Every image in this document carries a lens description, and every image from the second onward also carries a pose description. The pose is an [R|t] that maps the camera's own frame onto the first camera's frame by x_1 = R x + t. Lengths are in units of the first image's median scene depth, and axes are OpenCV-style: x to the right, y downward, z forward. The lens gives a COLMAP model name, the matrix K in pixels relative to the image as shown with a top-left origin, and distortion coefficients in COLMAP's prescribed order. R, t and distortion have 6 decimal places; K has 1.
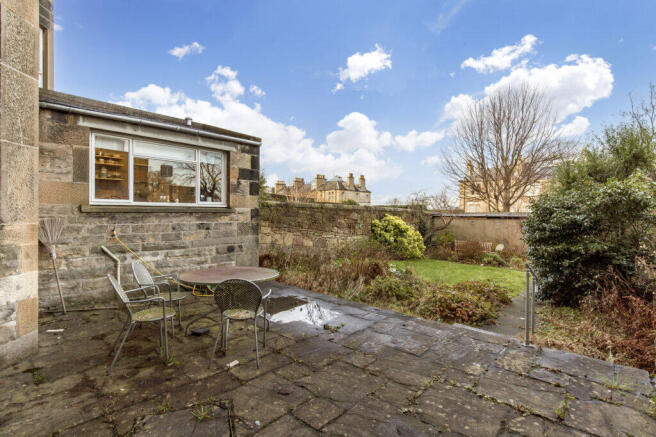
lens RADIAL K [[321.6, 0, 328.0], [0, 321.6, 218.5], [0, 0, 1]] dist [0.000014, -0.000003]
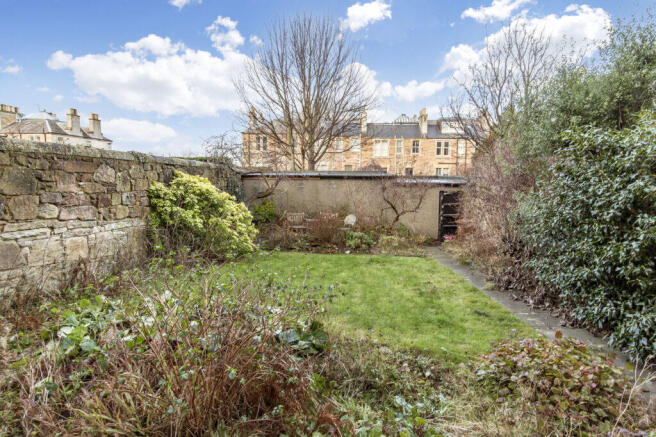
lens RADIAL K [[352.1, 0, 328.0], [0, 352.1, 218.5], [0, 0, 1]] dist [0.001166, 0.000273]
pose [[0.771298, -0.077106, 0.631786, 0.010531], [0.006638, 0.993555, 0.113154, -0.001306], [-0.636439, -0.083081, 0.766840, 0.441436]]
